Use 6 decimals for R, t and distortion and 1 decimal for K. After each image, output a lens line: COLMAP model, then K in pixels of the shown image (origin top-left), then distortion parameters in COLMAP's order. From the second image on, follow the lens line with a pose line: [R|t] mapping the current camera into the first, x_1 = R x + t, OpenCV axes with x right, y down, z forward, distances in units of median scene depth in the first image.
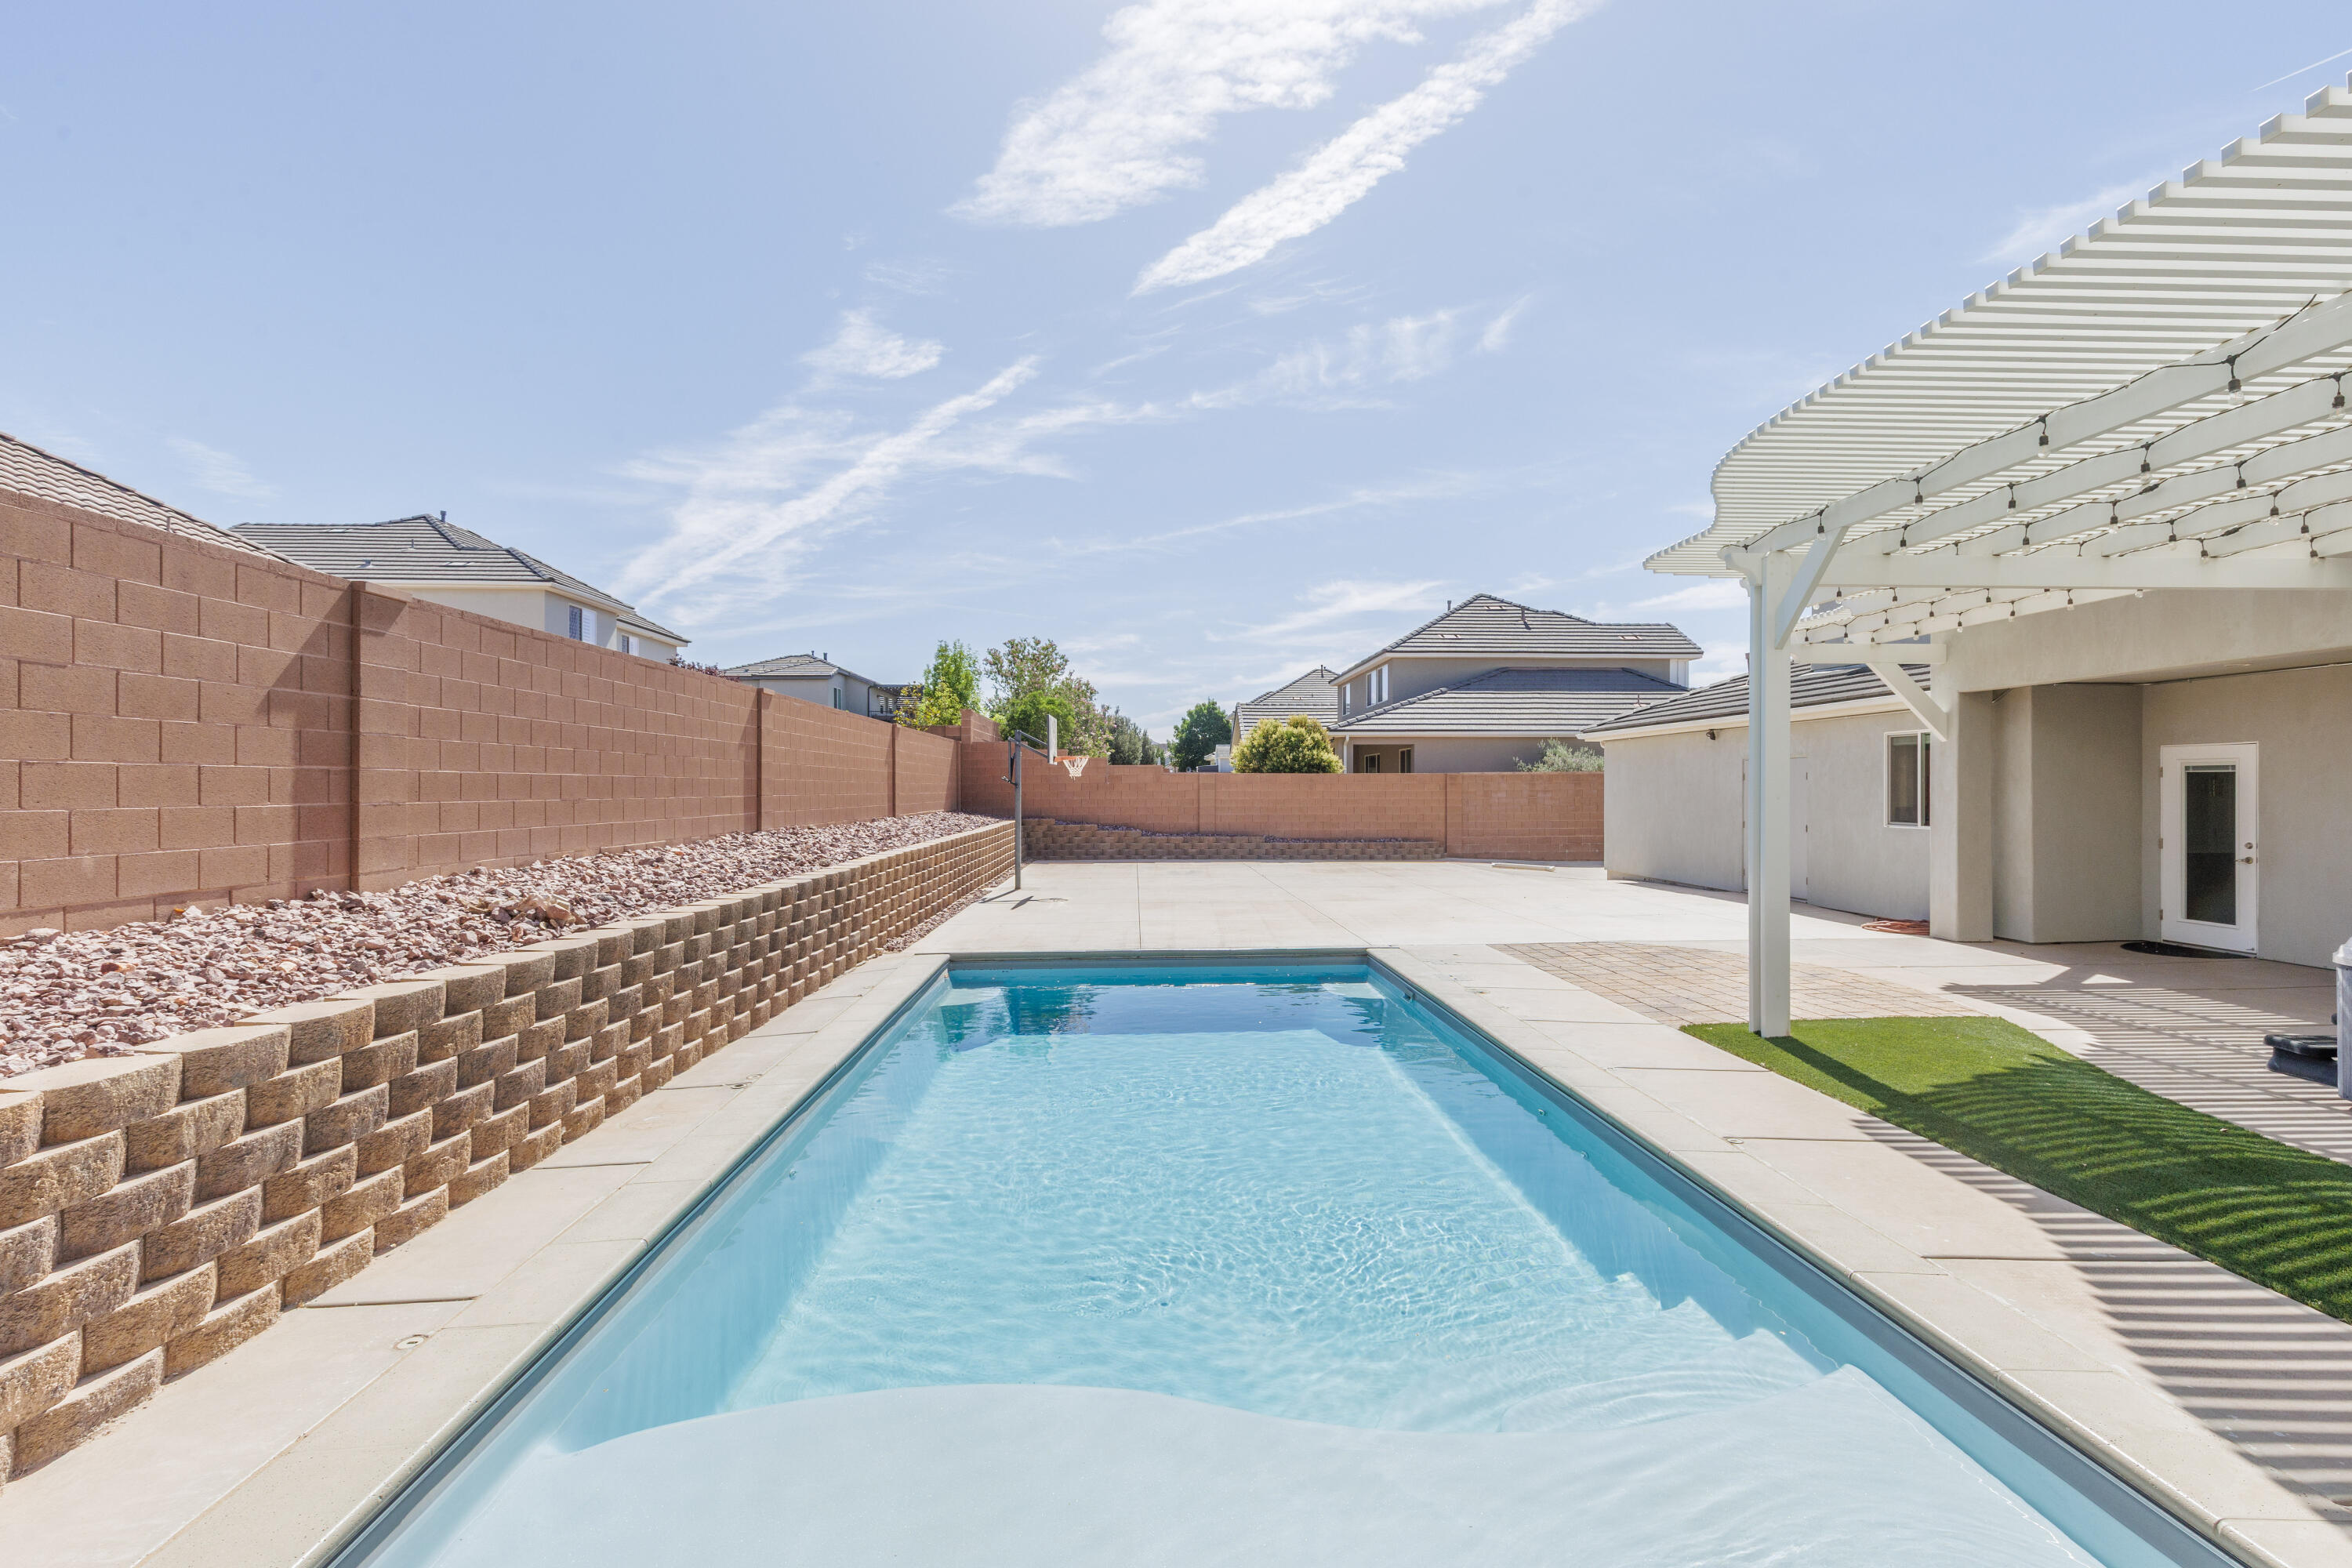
lens RADIAL K [[1050.1, 0, 1197.9], [0, 1050.1, 800.4], [0, 0, 1]] dist [0.005313, -0.000825]
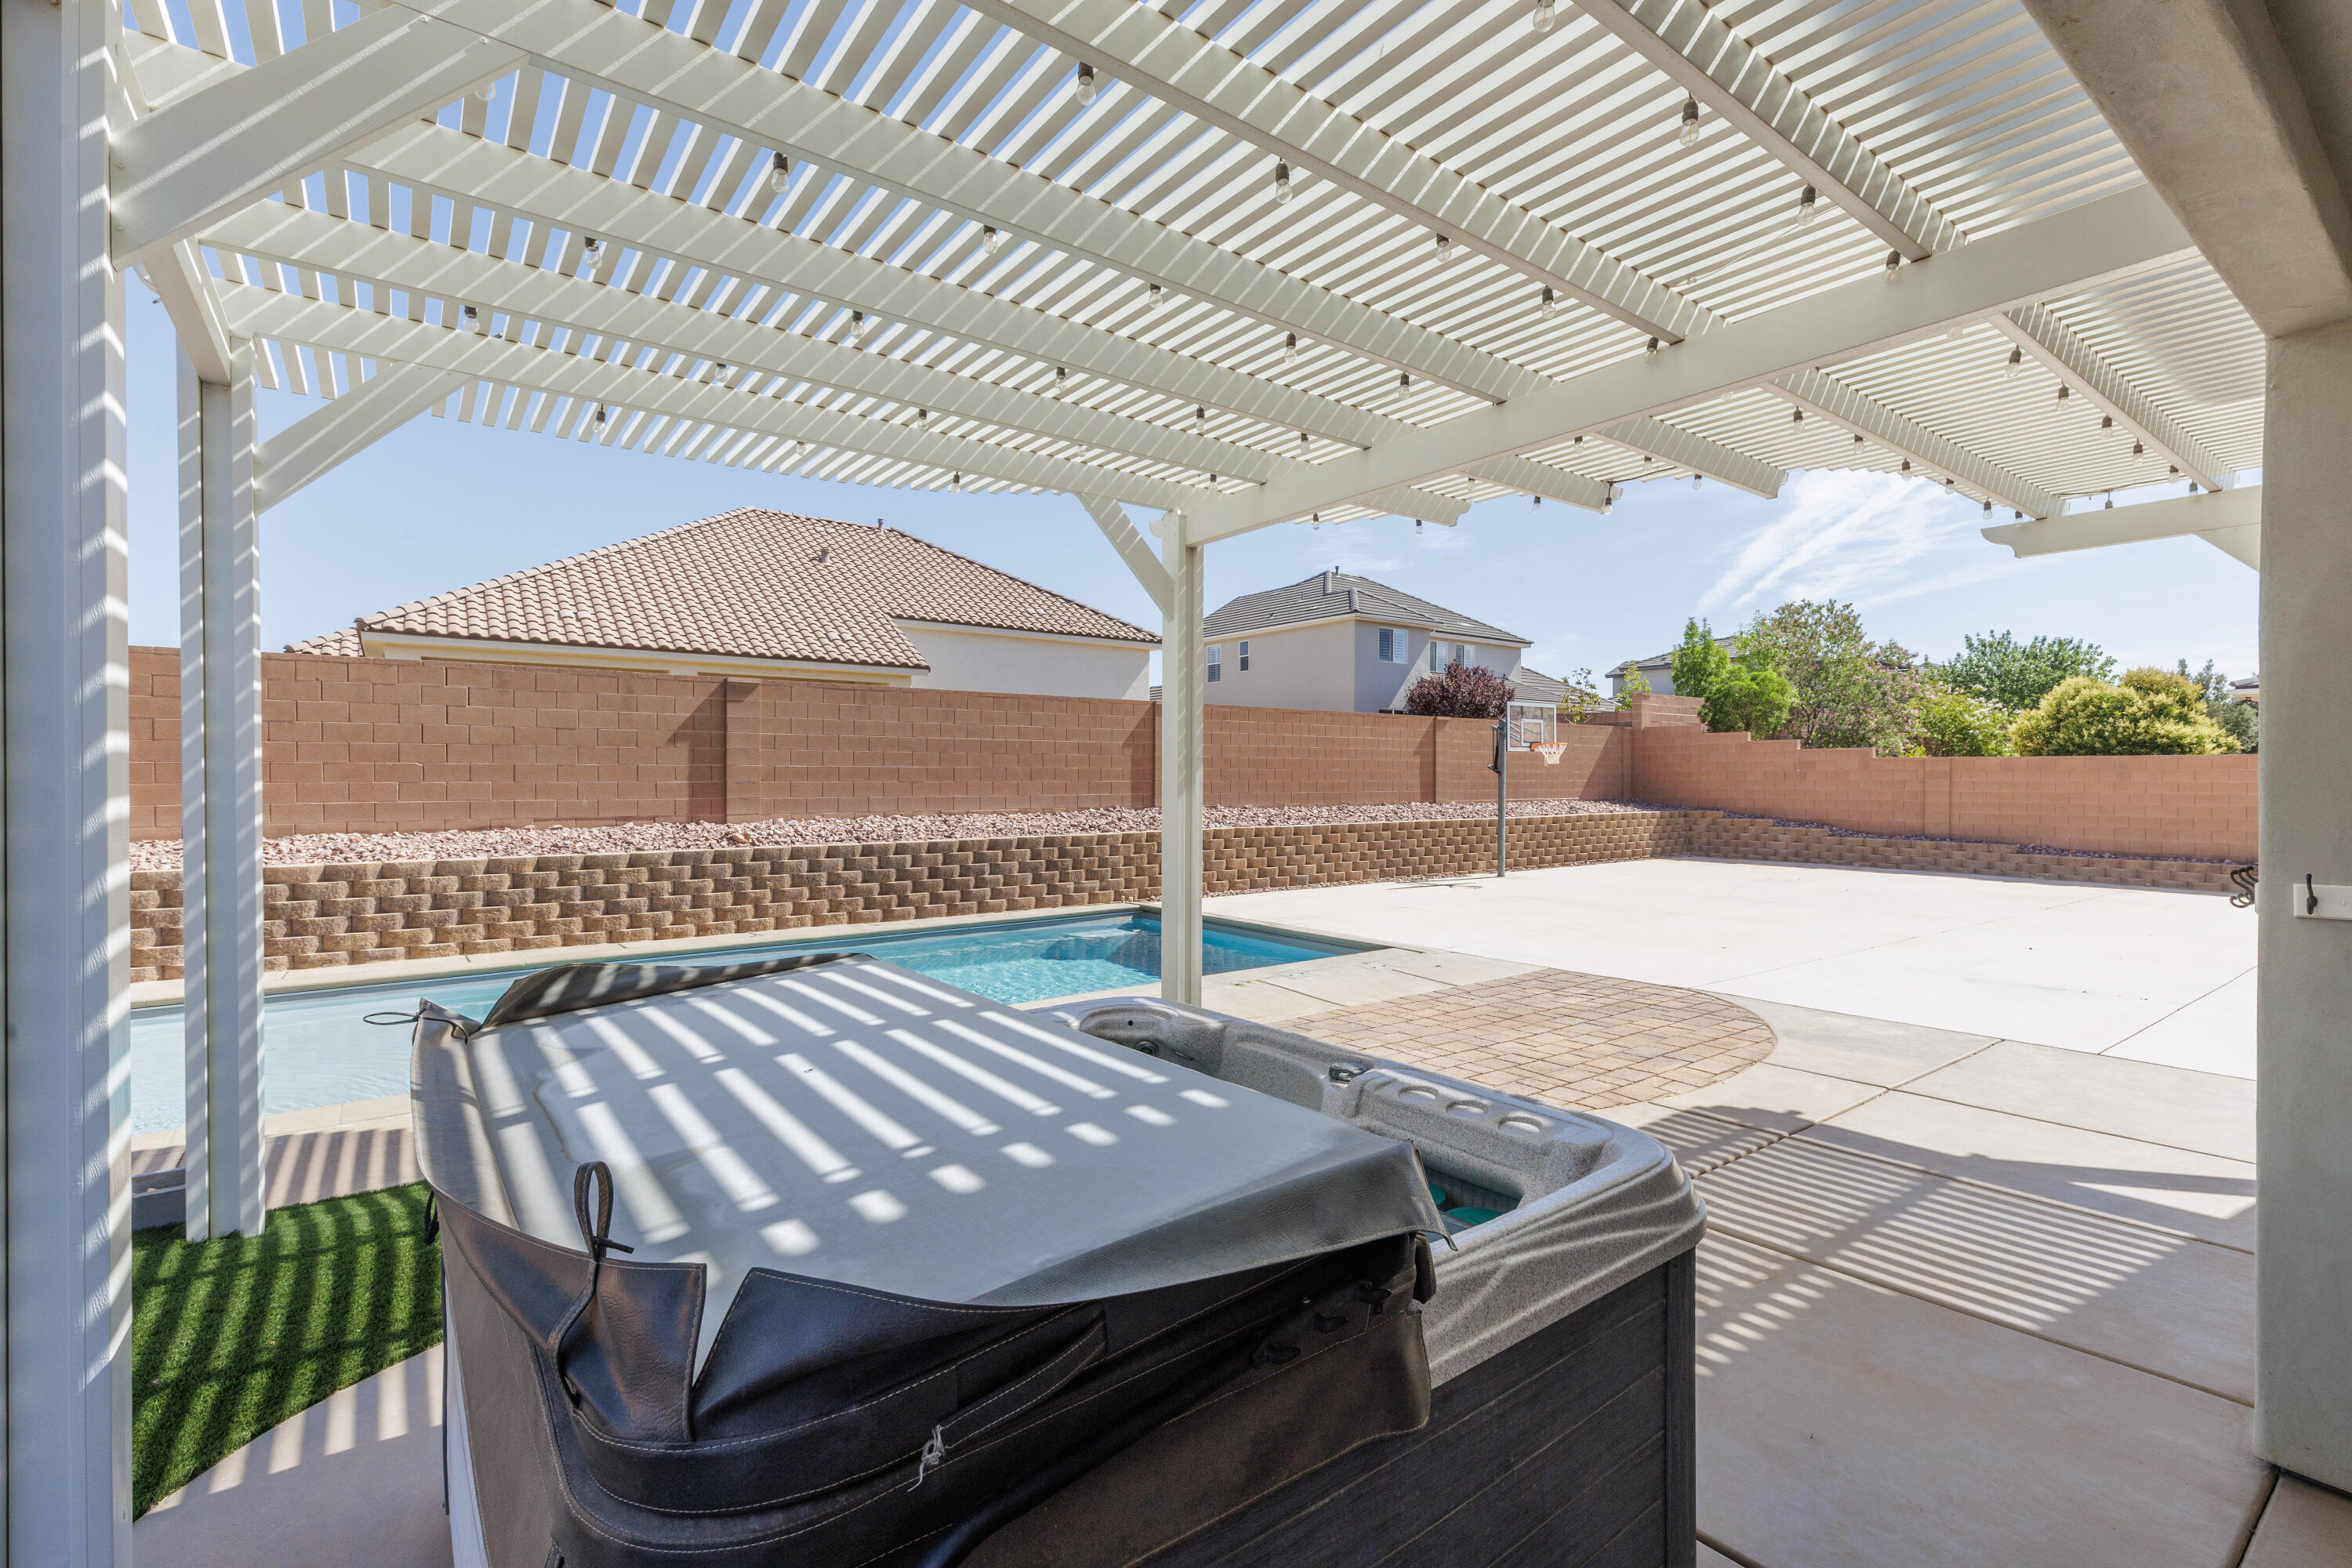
lens RADIAL K [[1050.1, 0, 1190.7], [0, 1050.1, 769.4], [0, 0, 1]] dist [0.005313, -0.000825]
pose [[0.560207, -0.002561, -0.828348, 0.854874], [-0.012098, 0.999863, -0.011273, -0.005308], [0.828264, 0.016336, 0.560100, 0.334355]]
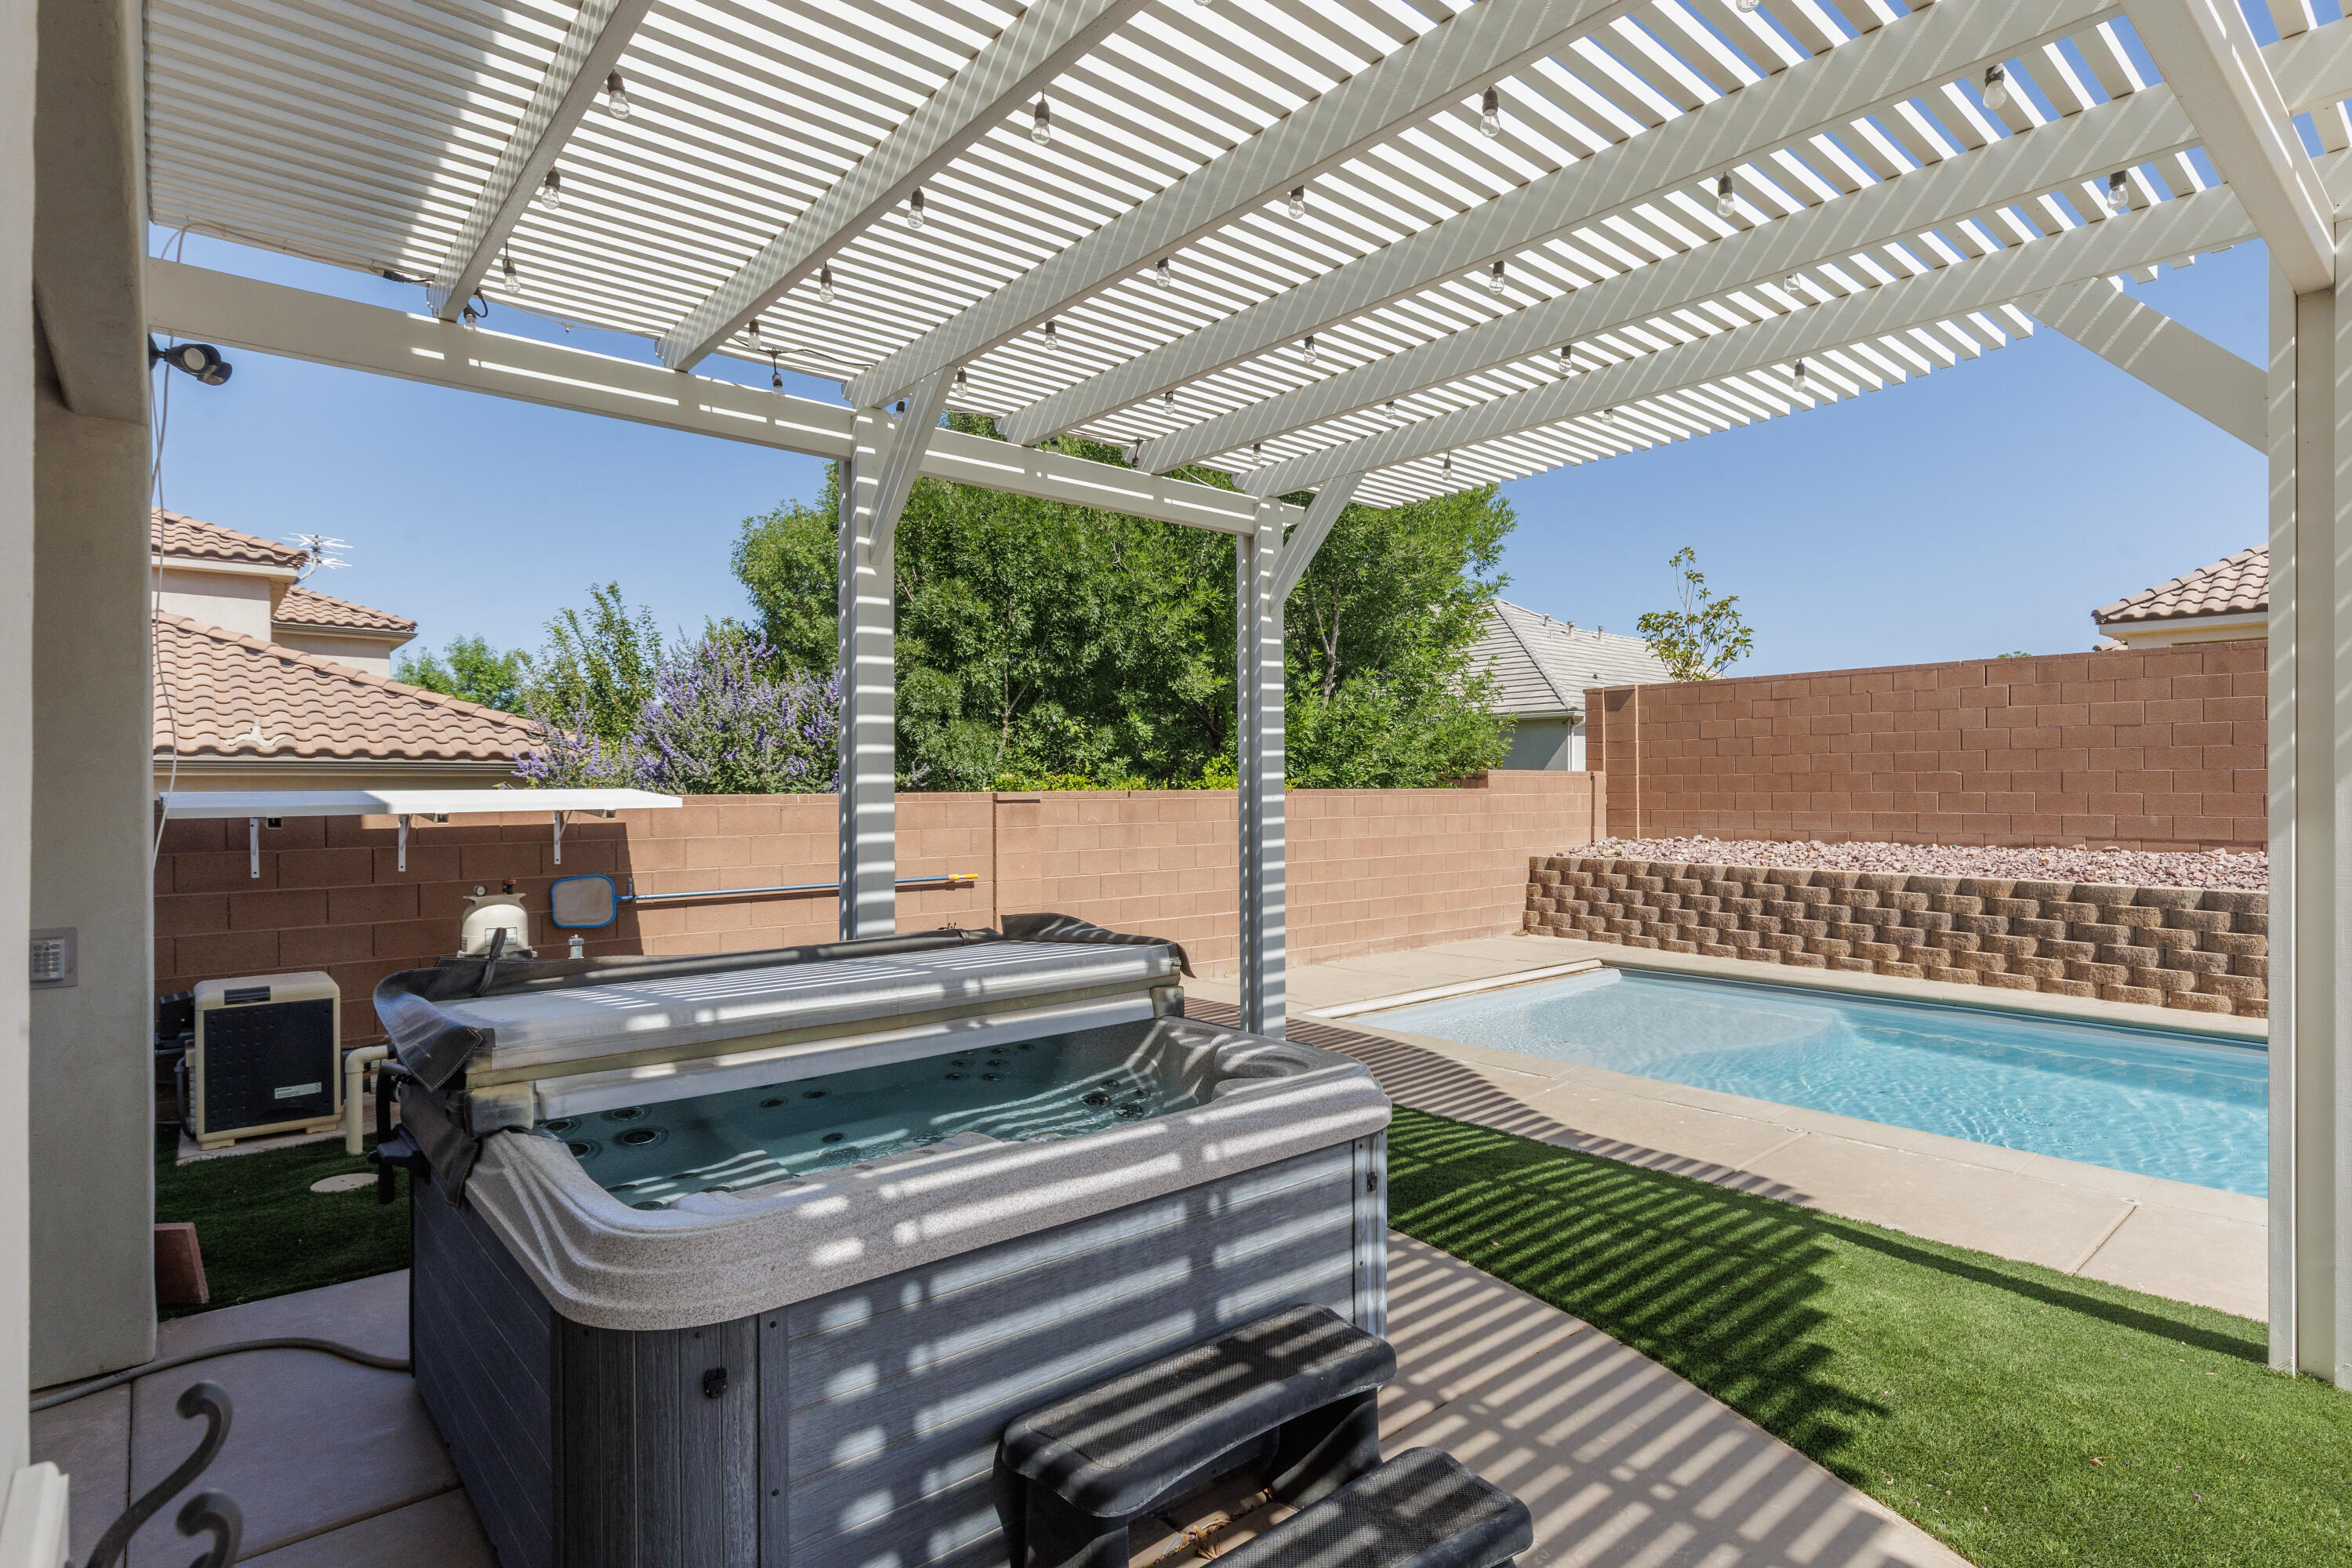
lens RADIAL K [[1196.9, 0, 1186.6], [0, 1196.9, 773.9], [0, 0, 1]] dist [0.012719, 0.000023]
pose [[-0.793985, -0.003993, -0.607924, 0.798457], [-0.005399, 0.999985, 0.000484, -0.008748], [0.607913, 0.003667, -0.793995, 0.735921]]
